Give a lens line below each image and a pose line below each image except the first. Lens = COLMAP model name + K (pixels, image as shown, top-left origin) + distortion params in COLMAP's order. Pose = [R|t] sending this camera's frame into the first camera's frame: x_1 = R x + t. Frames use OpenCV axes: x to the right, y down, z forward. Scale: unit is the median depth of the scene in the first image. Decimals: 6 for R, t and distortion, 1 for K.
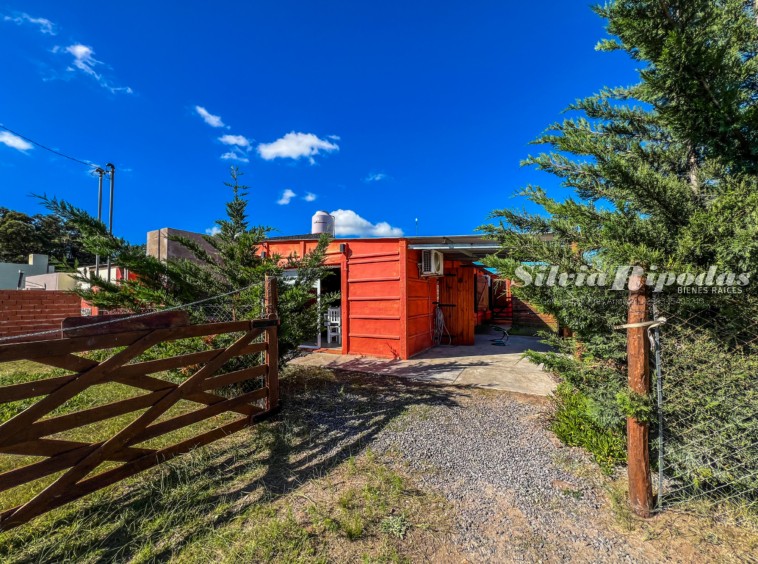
lens RADIAL K [[304.6, 0, 378.0], [0, 304.6, 283.7], [0, 0, 1]] dist [0.000763, 0.000203]
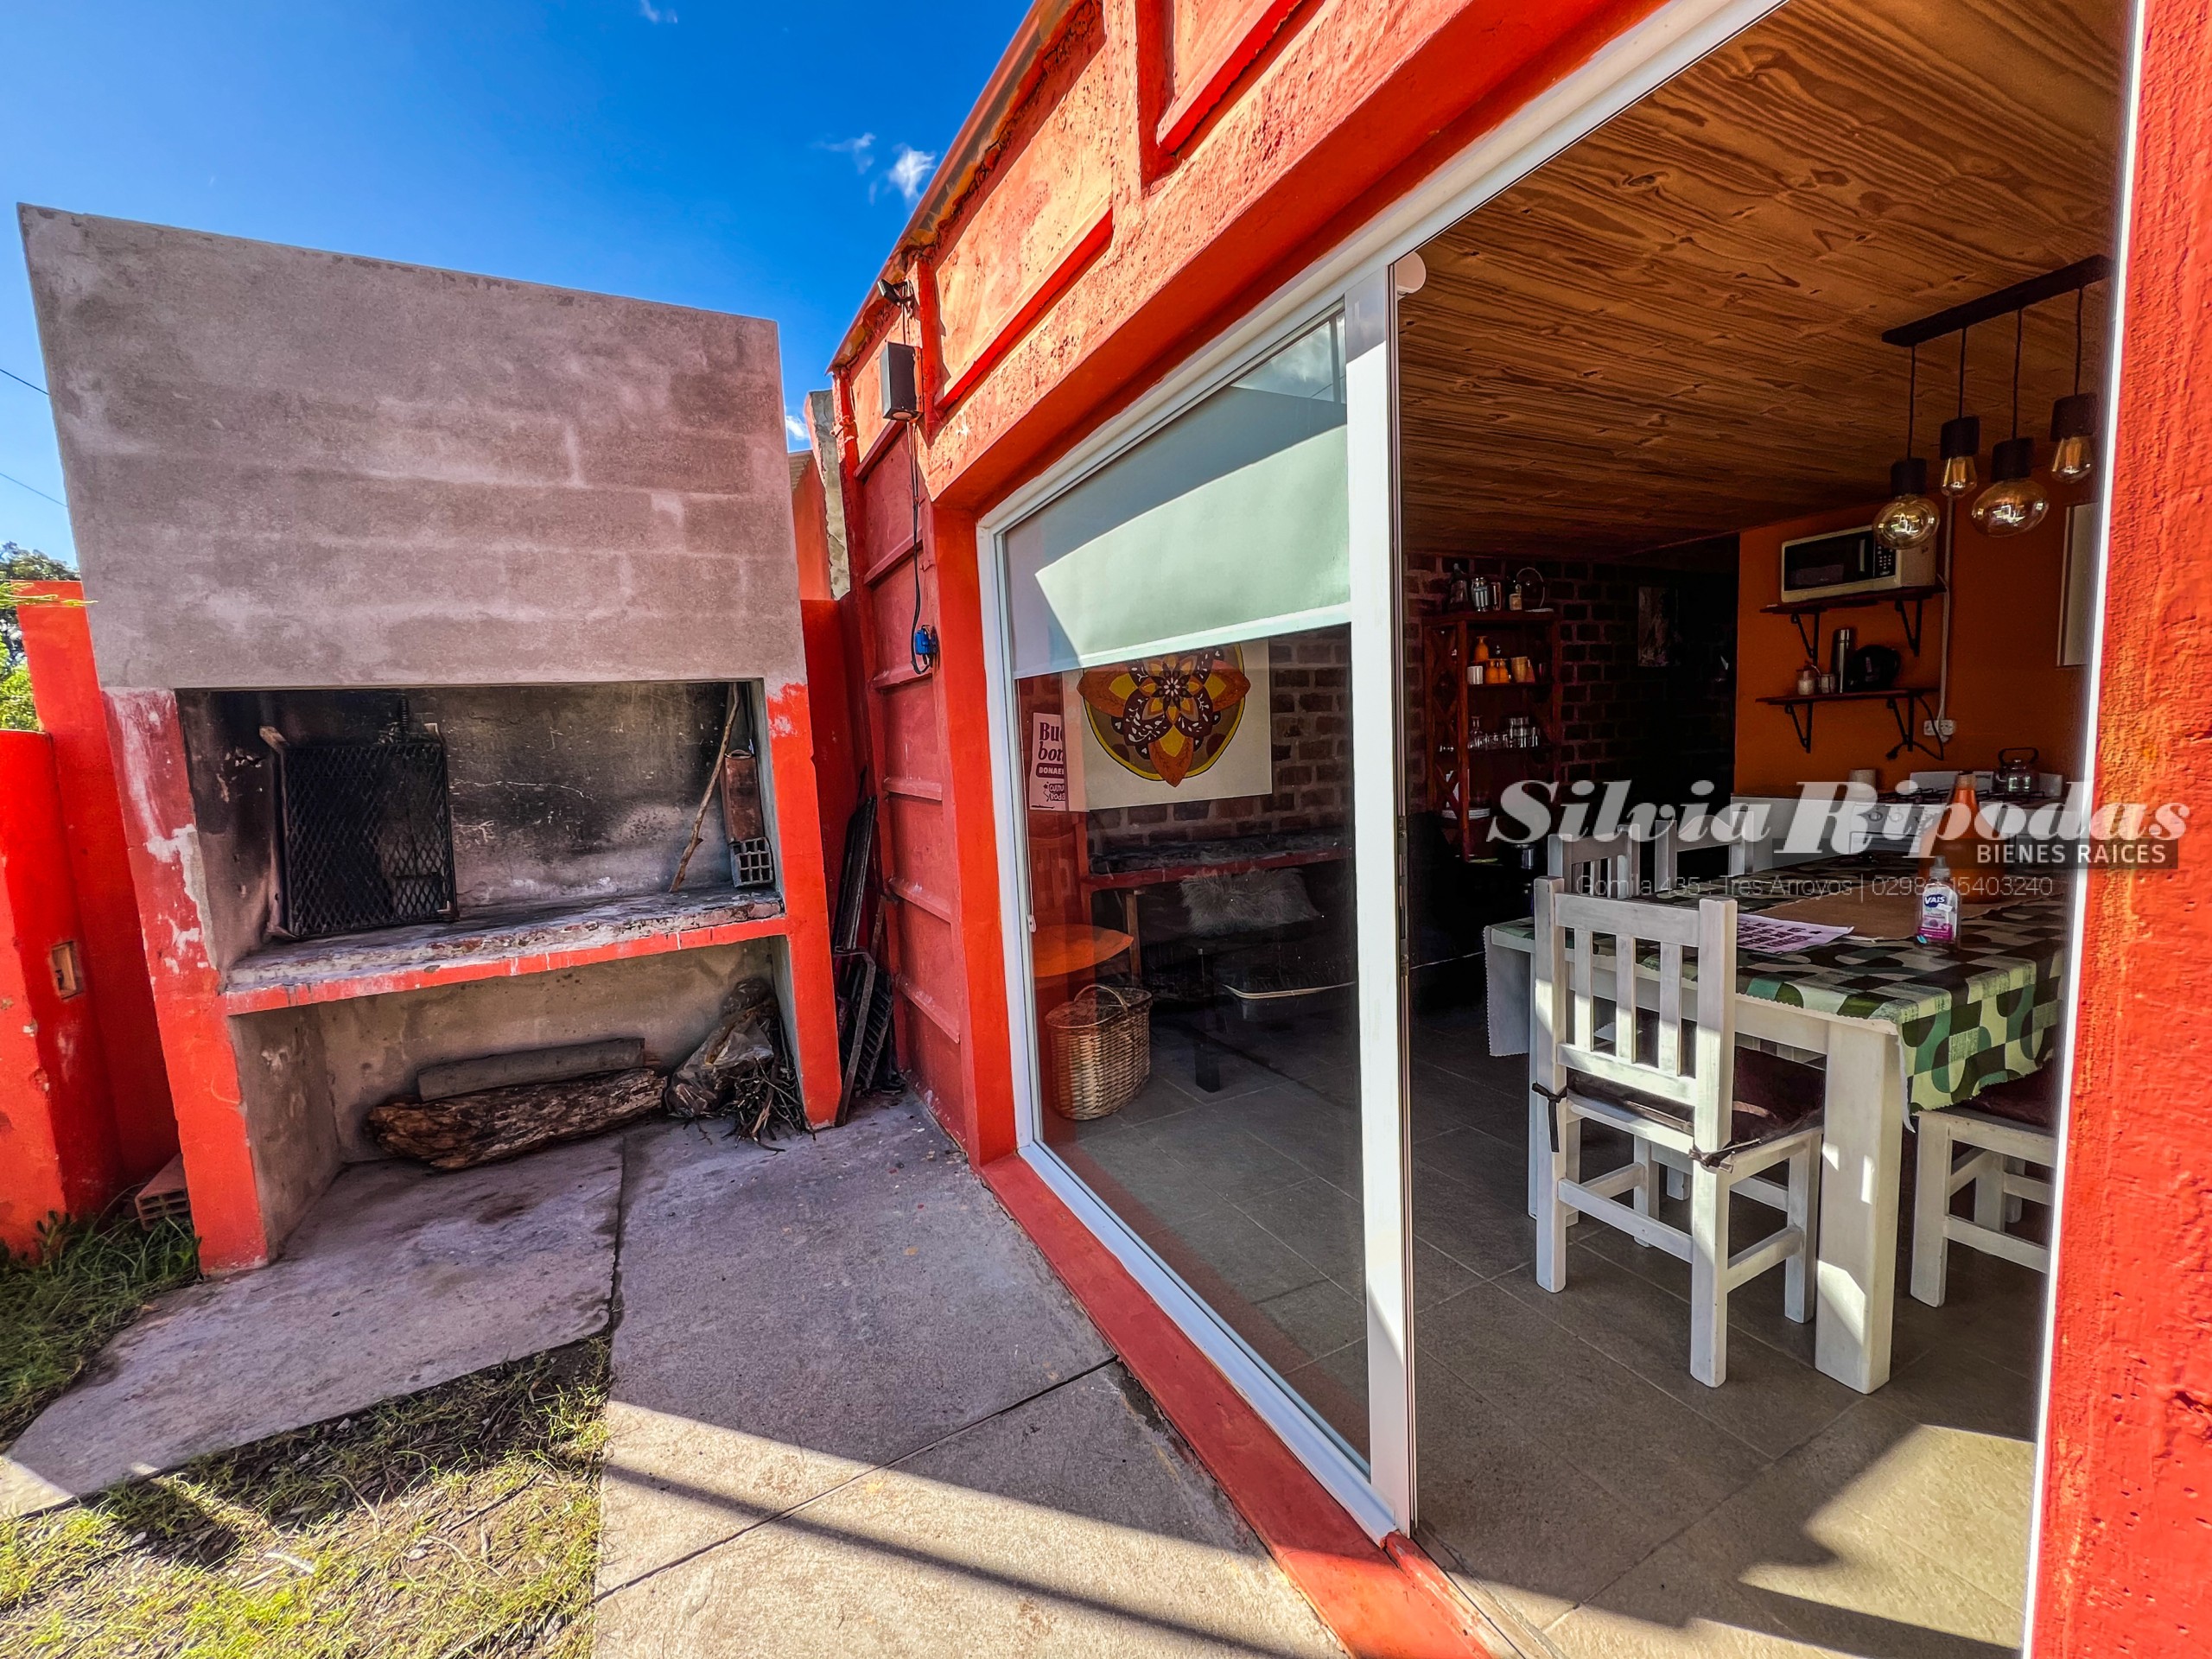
lens RADIAL K [[885.5, 0, 1105.1], [0, 885.5, 834.3], [0, 0, 1]] dist [-0.000365, -0.000113]
pose [[0.821903, 0.032736, -0.568686, -0.147653], [0.066193, 0.986095, 0.152431, 0.026587], [0.565768, -0.162926, 0.808308, 0.884236]]
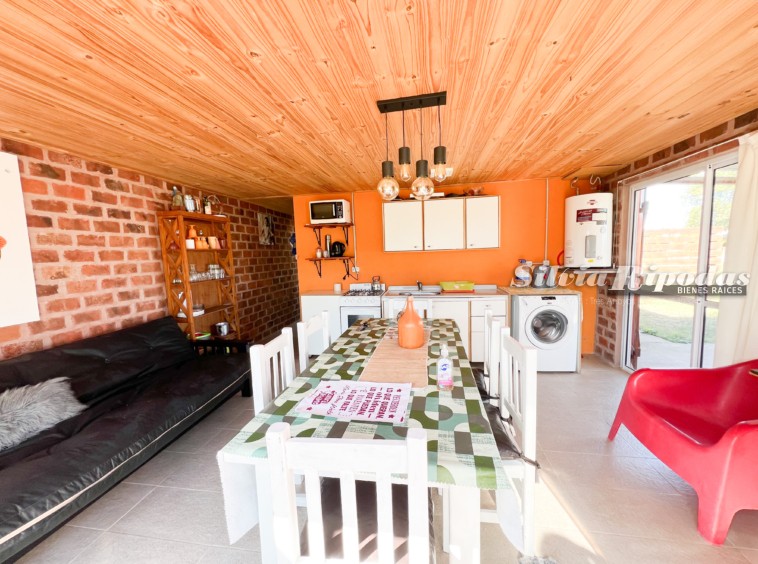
lens RADIAL K [[304.6, 0, 378.0], [0, 304.6, 283.7], [0, 0, 1]] dist [0.000763, 0.000203]
pose [[0.943761, -0.051955, 0.326521, -0.189078], [0.007029, 0.990506, 0.137290, 0.026689], [-0.330554, -0.127273, 0.935166, 1.075855]]
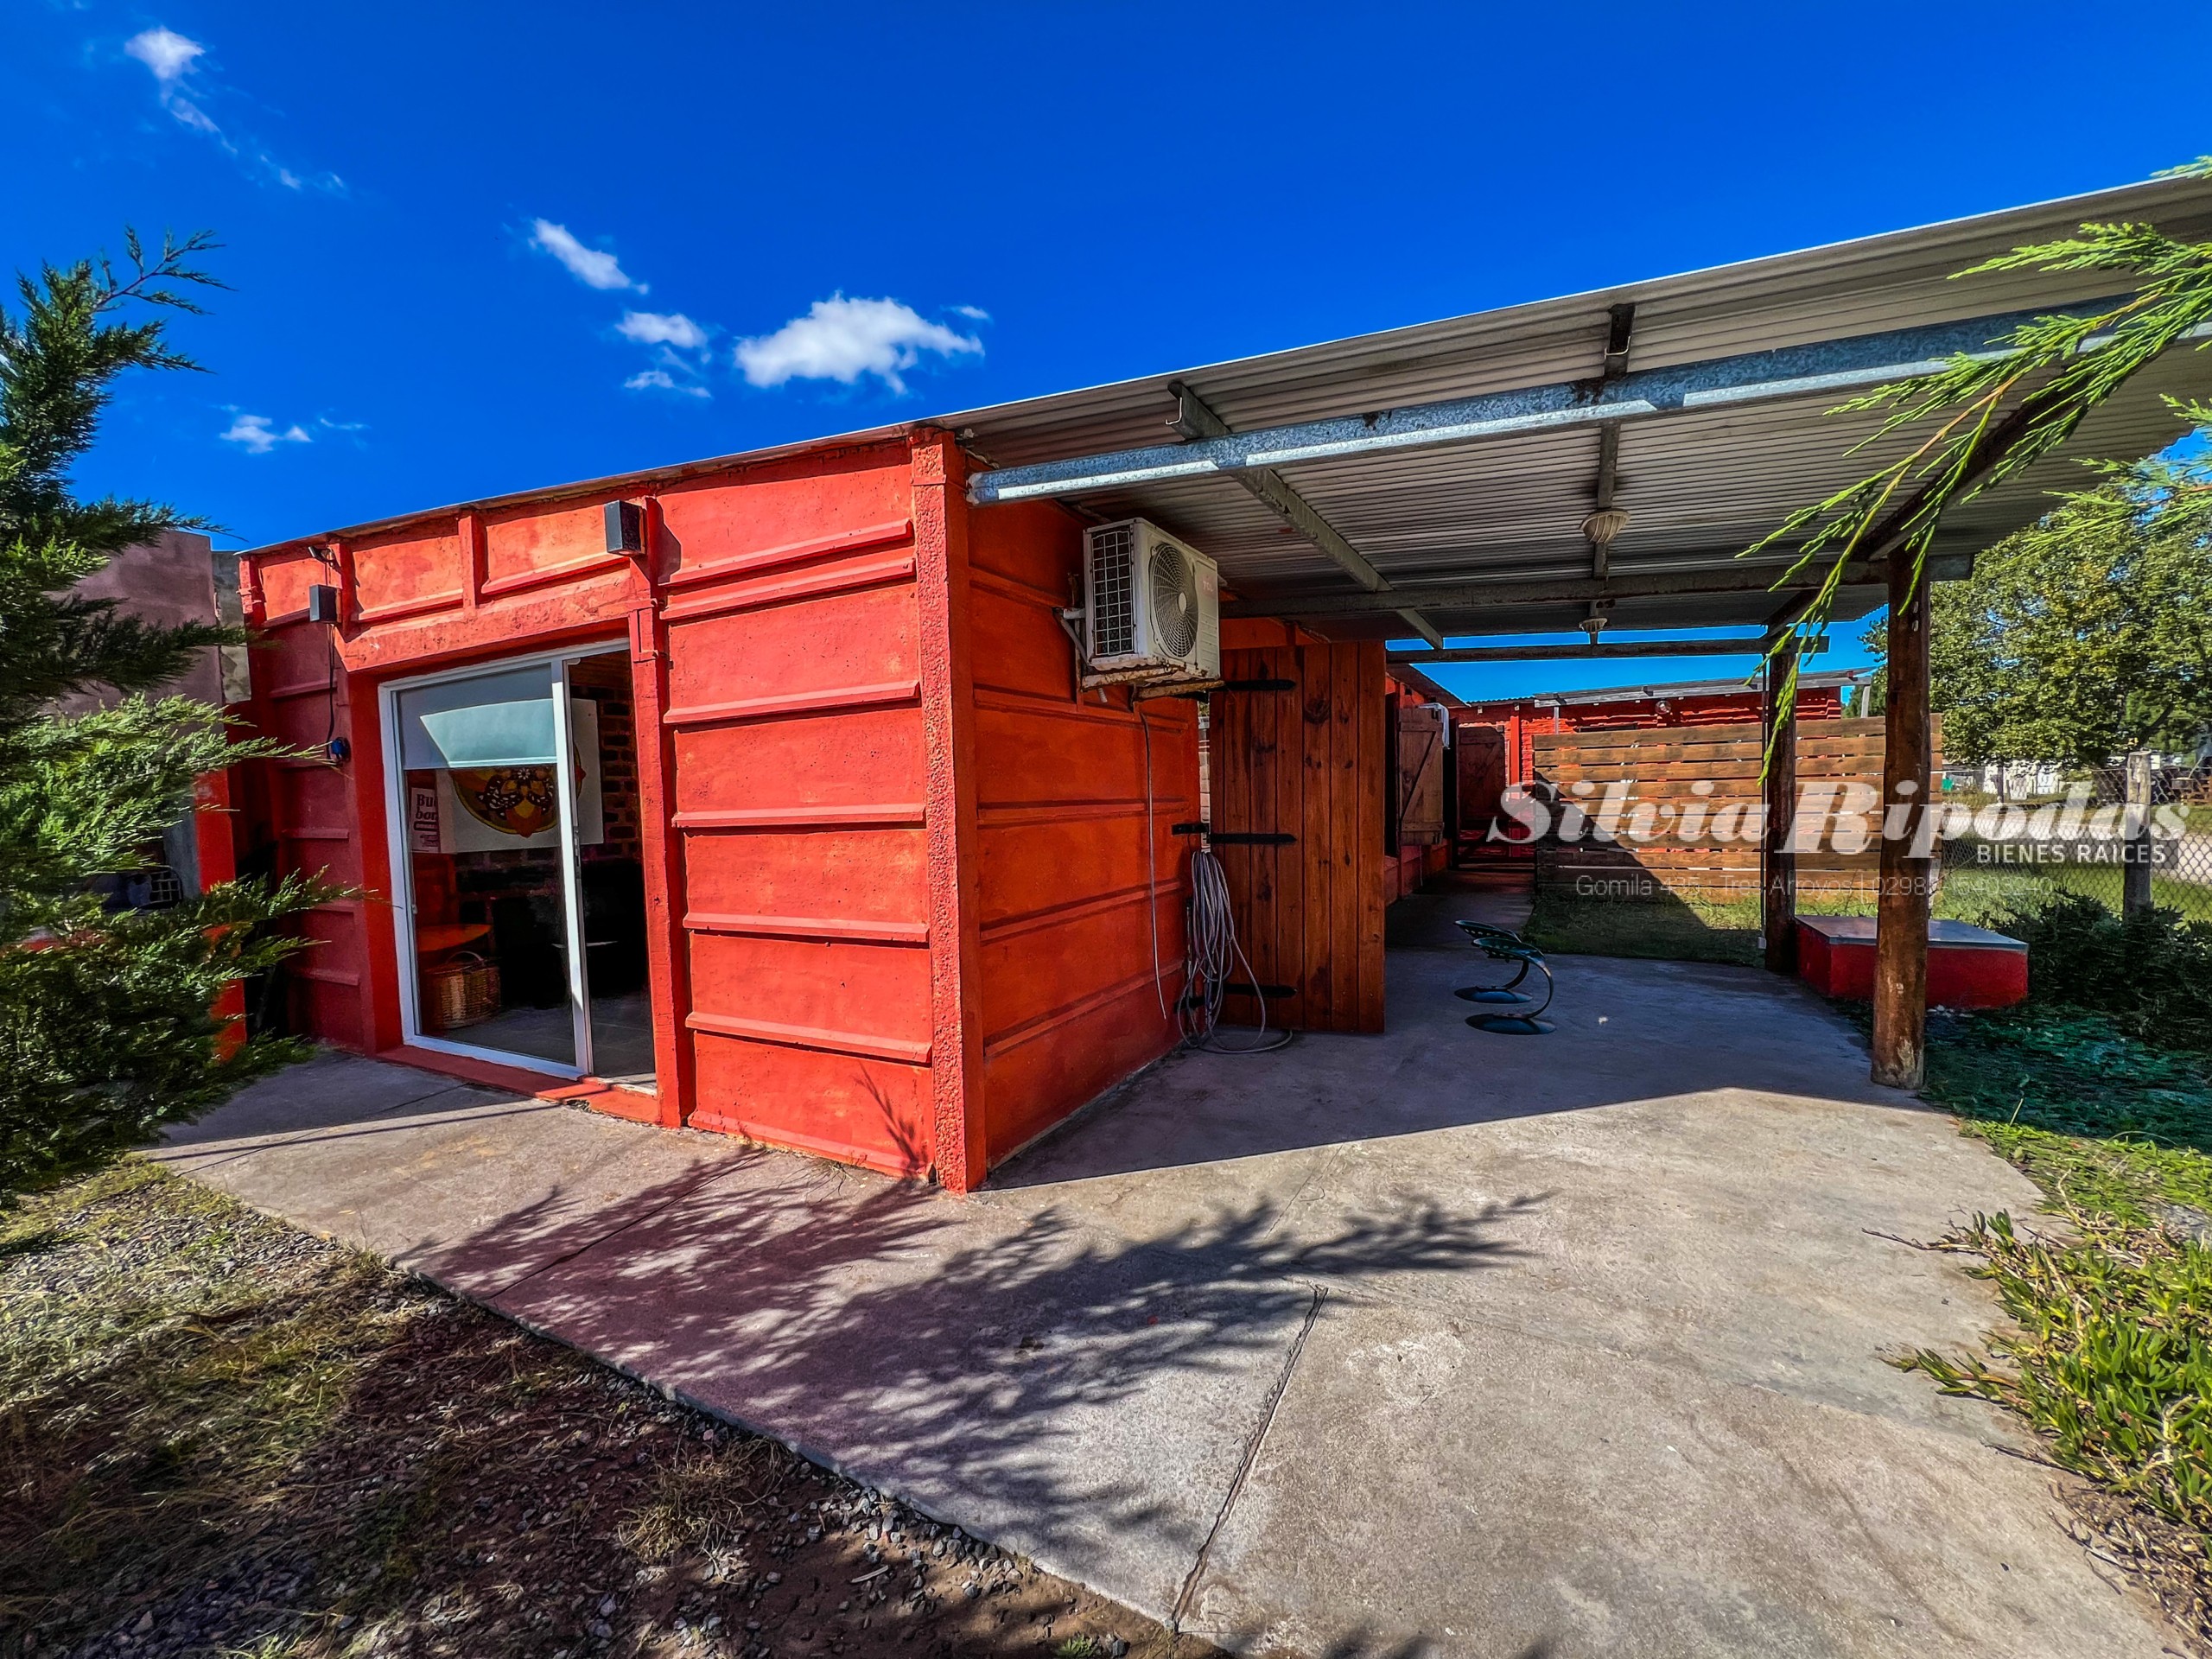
lens RADIAL K [[885.5, 0, 1105.1], [0, 885.5, 834.3], [0, 0, 1]] dist [-0.000365, -0.000113]
pose [[0.999780, -0.020891, -0.001950, 0.153145], [0.020982, 0.995862, 0.088424, 0.016747], [0.000095, -0.088445, 0.996081, 0.482827]]
